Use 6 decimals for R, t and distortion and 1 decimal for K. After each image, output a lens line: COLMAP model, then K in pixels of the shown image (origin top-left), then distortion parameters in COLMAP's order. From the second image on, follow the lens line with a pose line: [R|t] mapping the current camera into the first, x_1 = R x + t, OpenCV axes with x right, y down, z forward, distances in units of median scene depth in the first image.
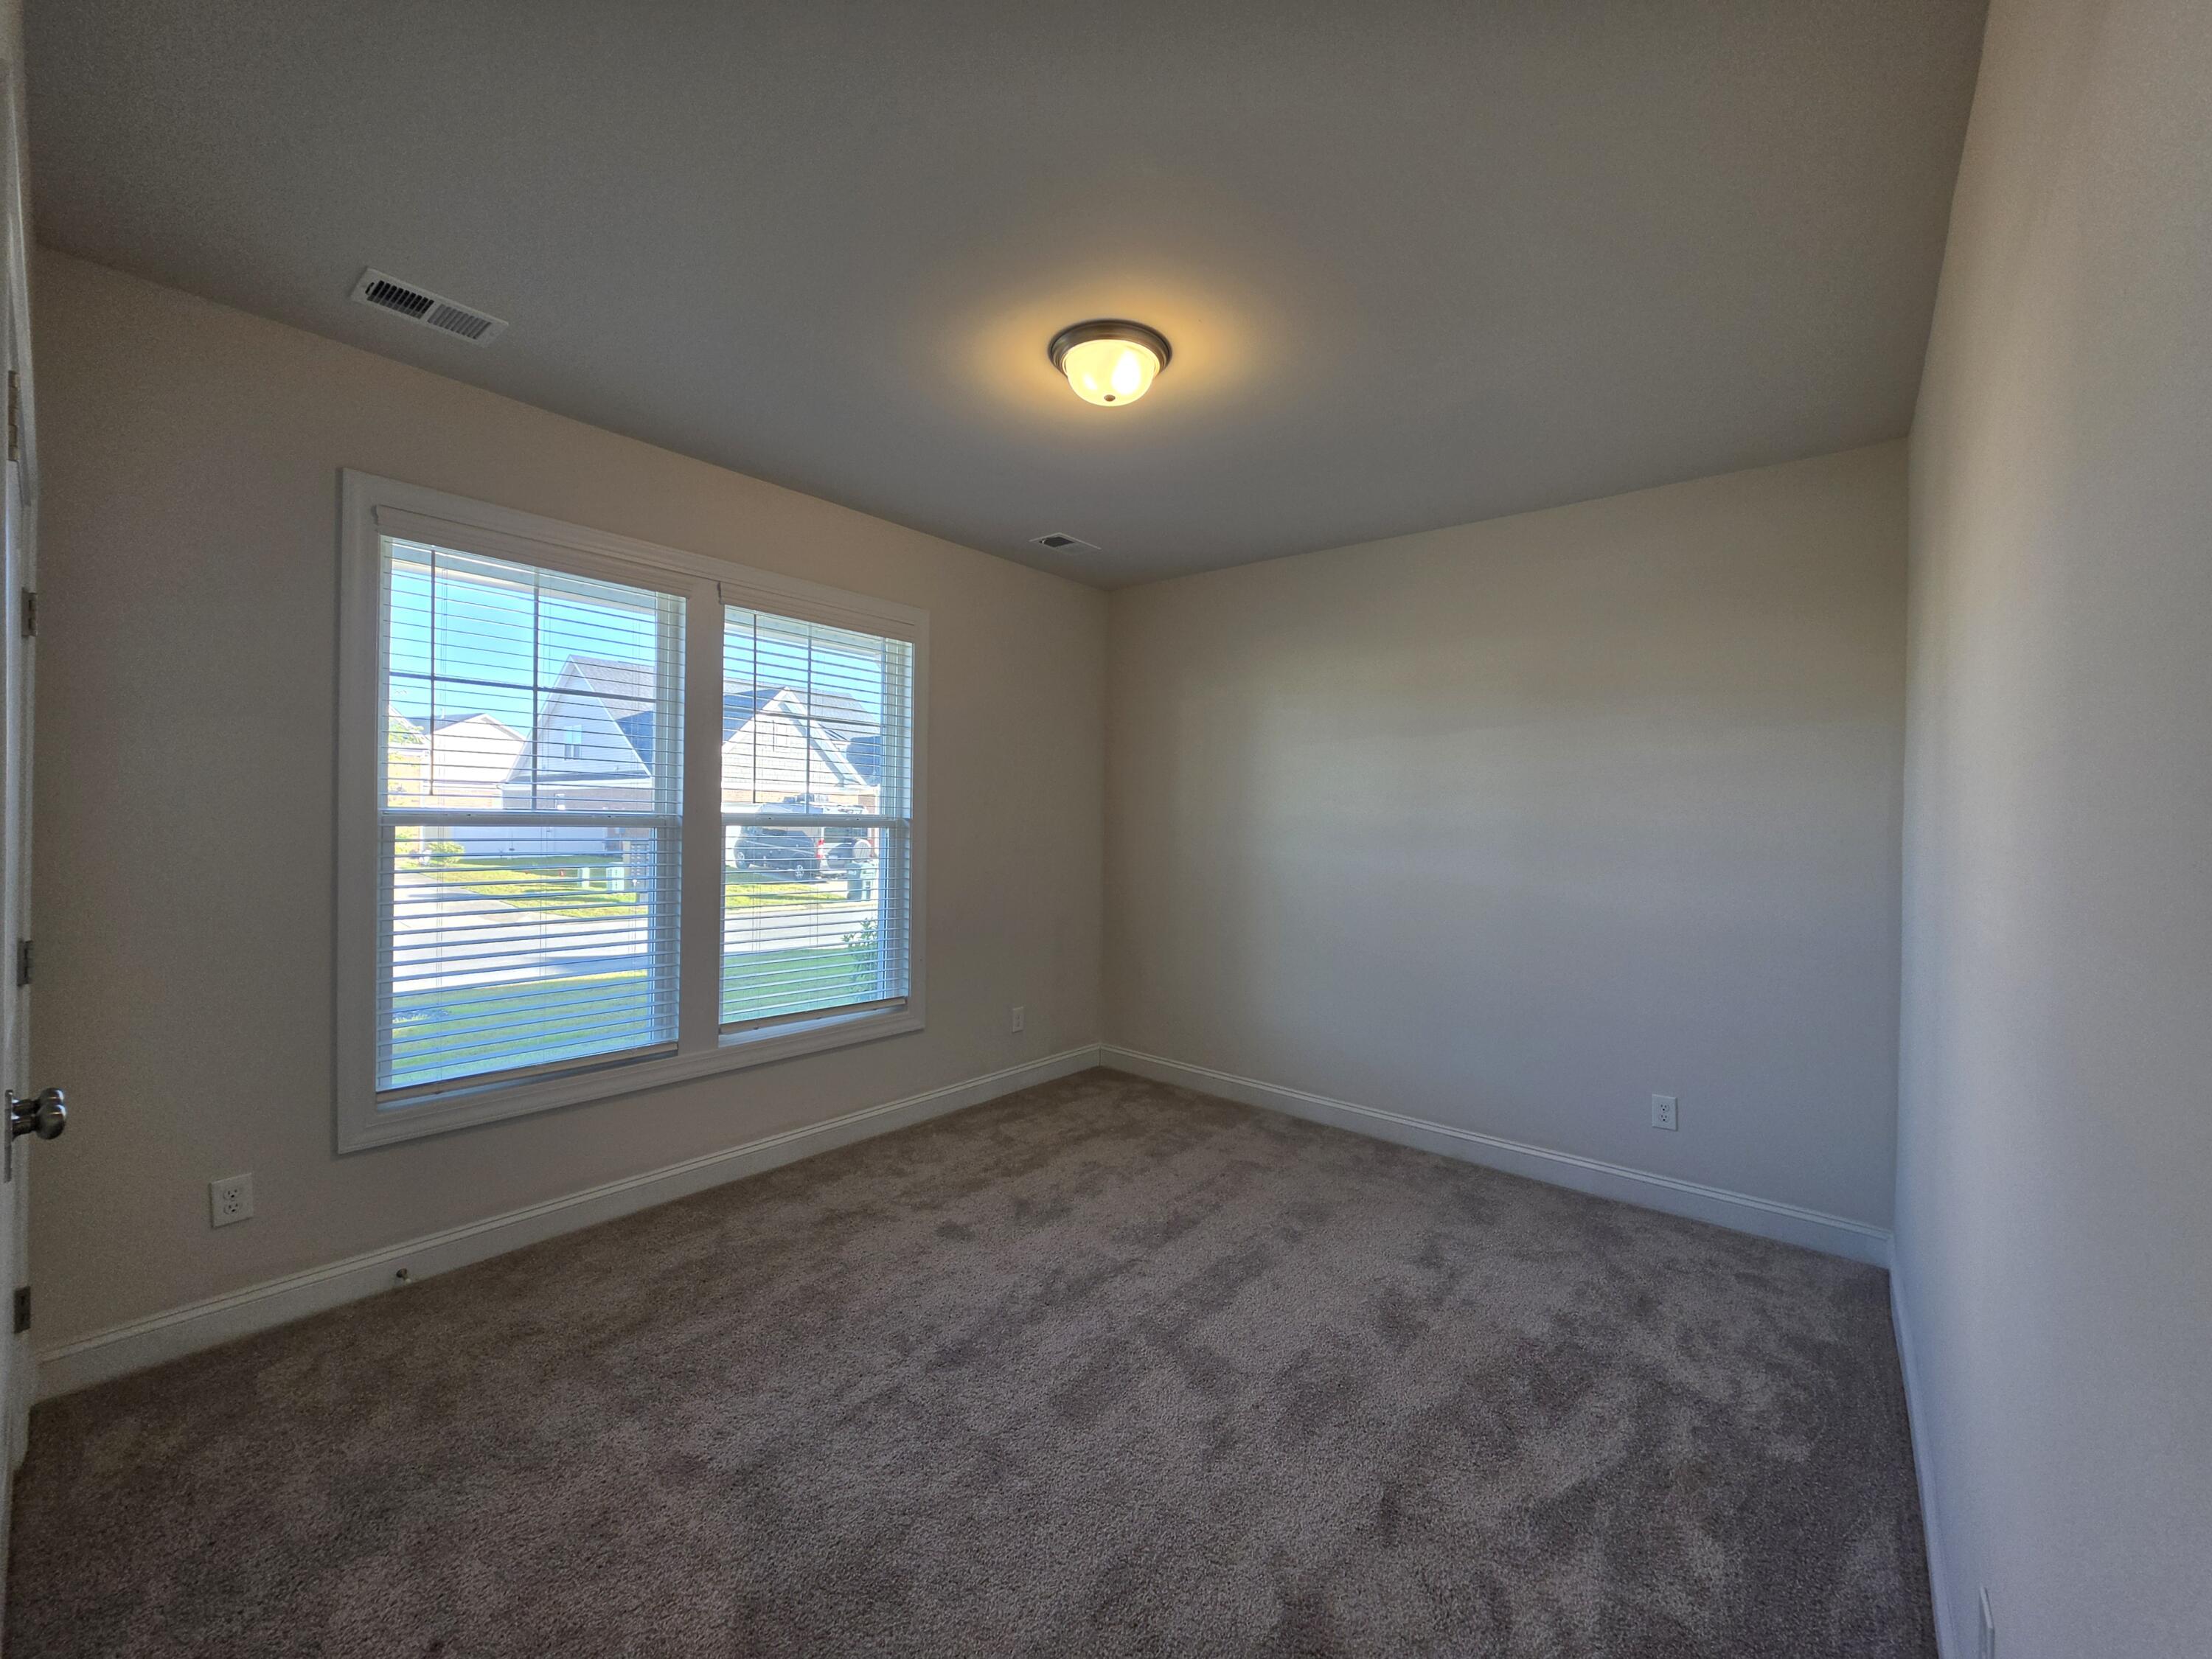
lens RADIAL K [[887.1, 0, 1094.9], [0, 887.1, 838.8], [0, 0, 1]] dist [-0.004680, 0.001412]
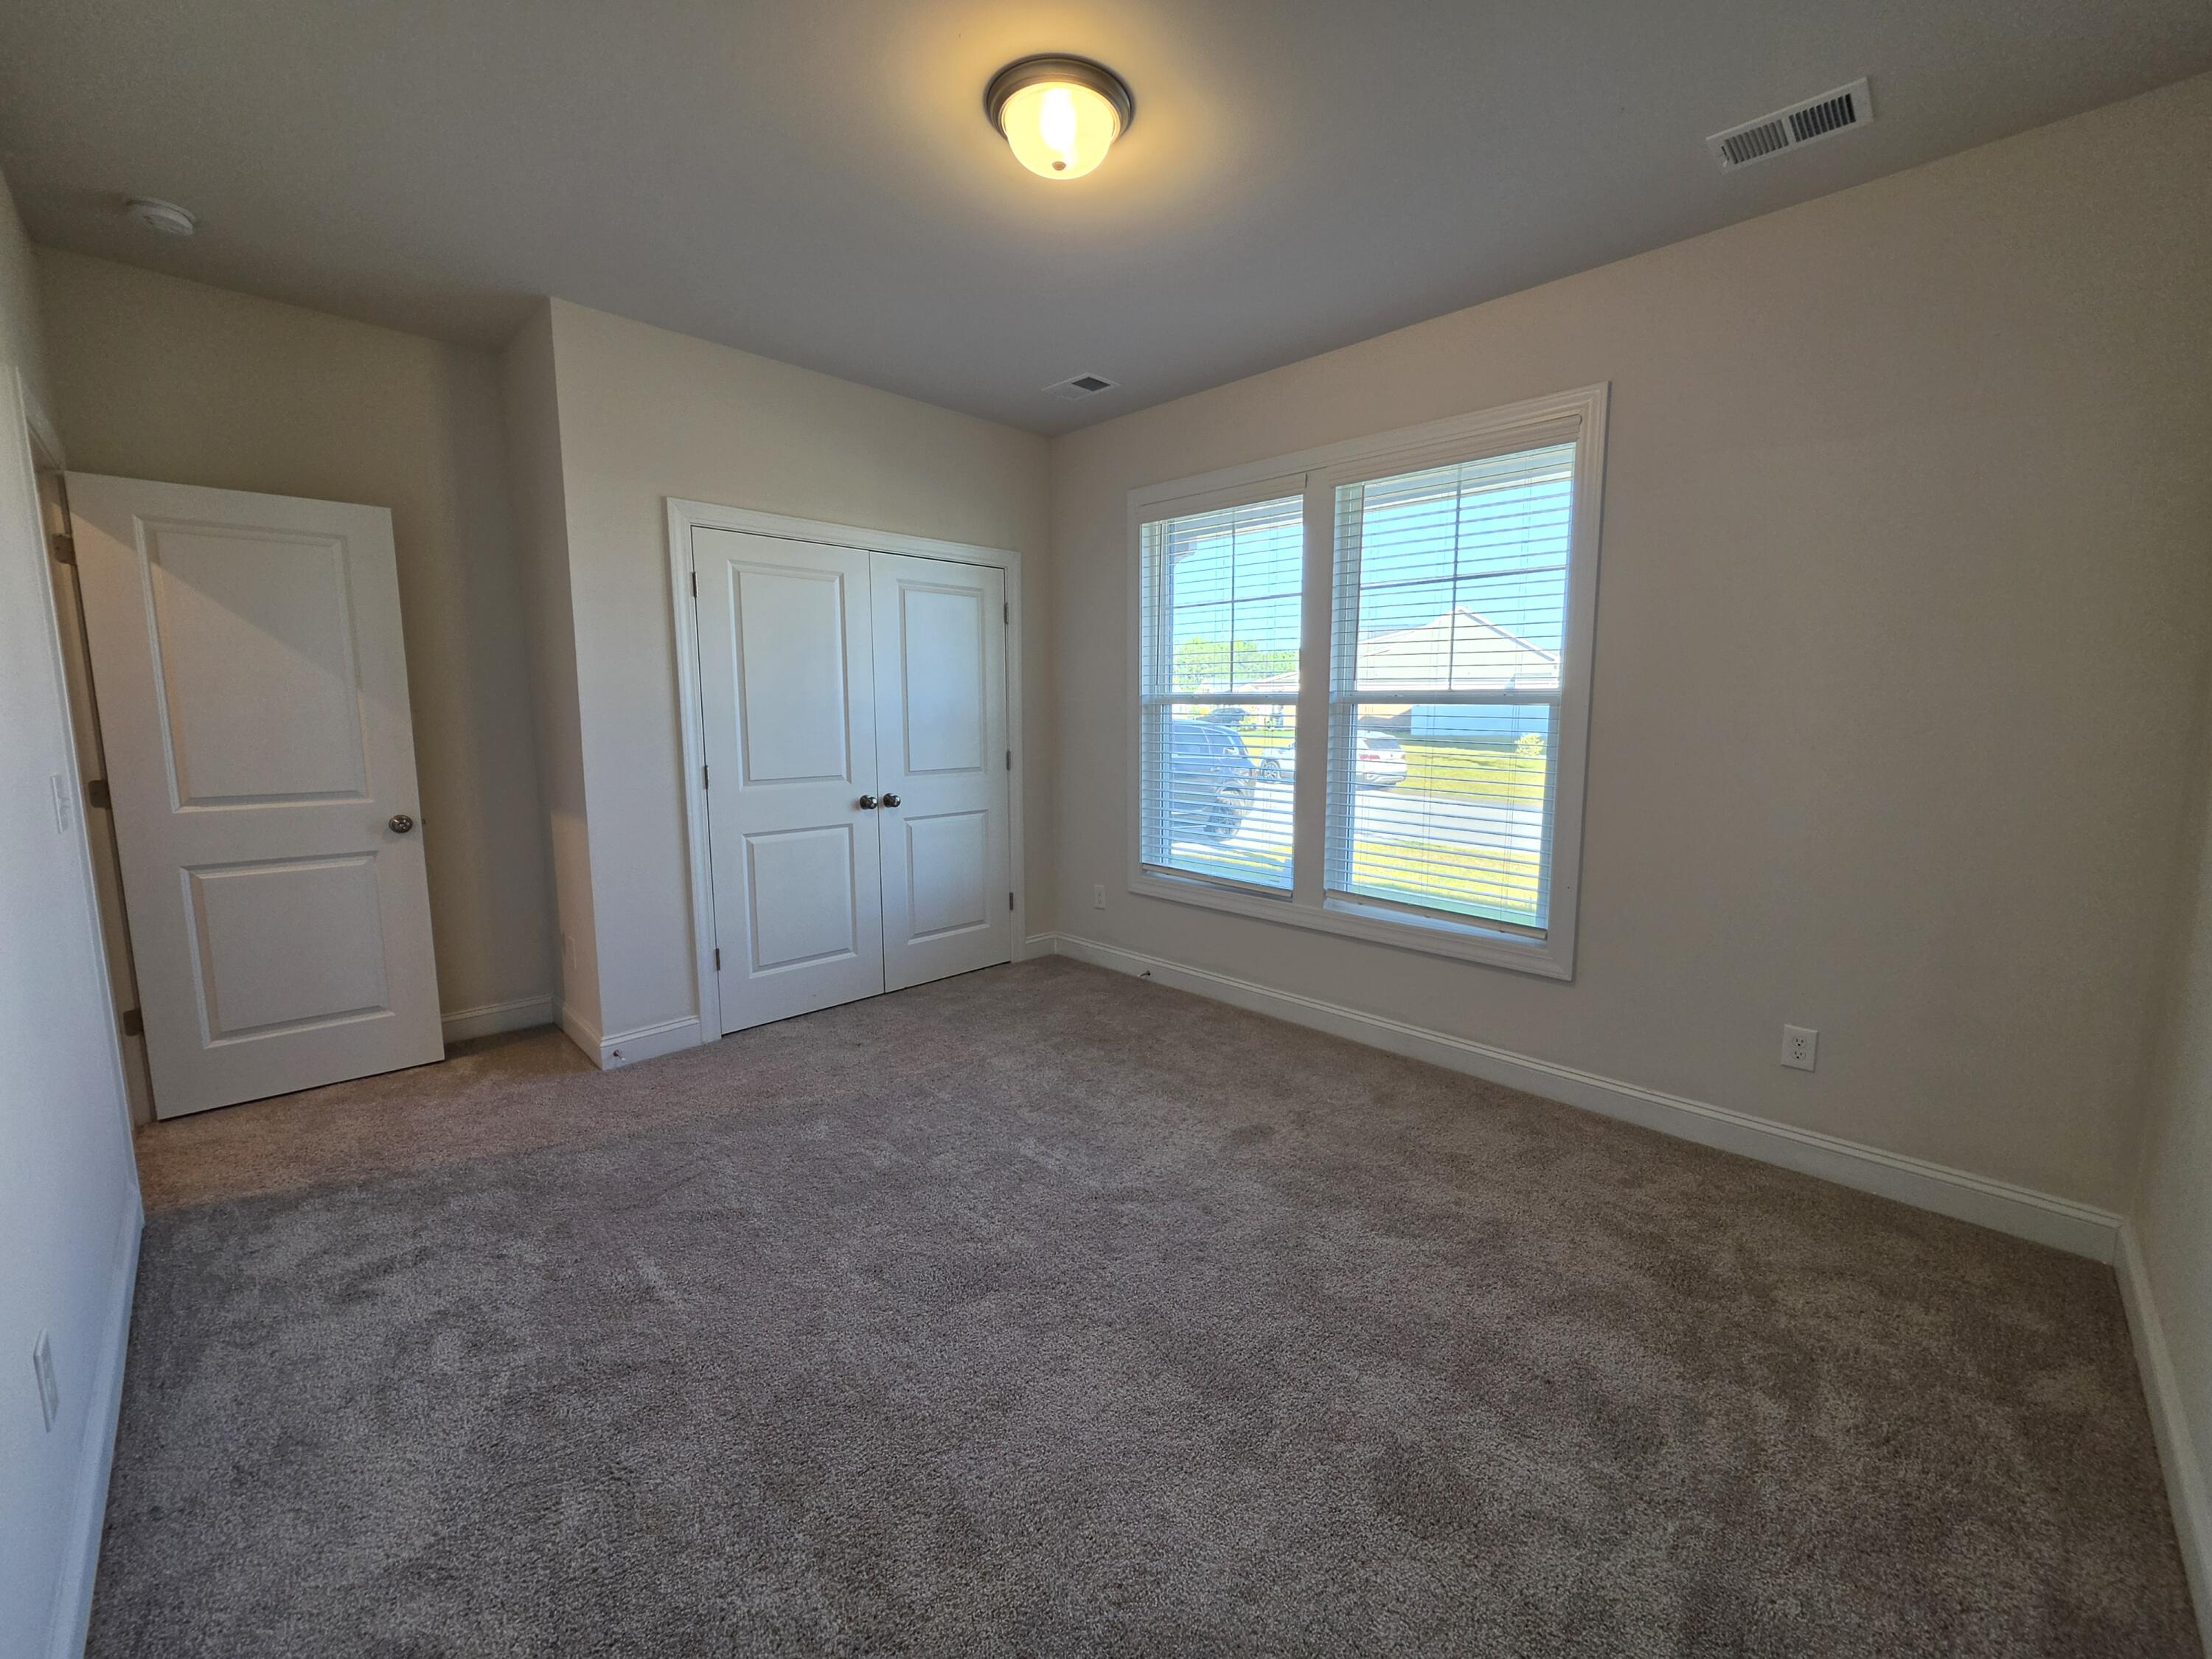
lens RADIAL K [[887.1, 0, 1087.6], [0, 887.1, 832.7], [0, 0, 1]] dist [-0.004680, 0.001412]
pose [[-0.099583, 0.142274, -0.984805, 0.599718], [-0.010748, 0.989513, 0.144041, -0.011536], [0.994971, 0.024928, -0.097010, 0.726231]]
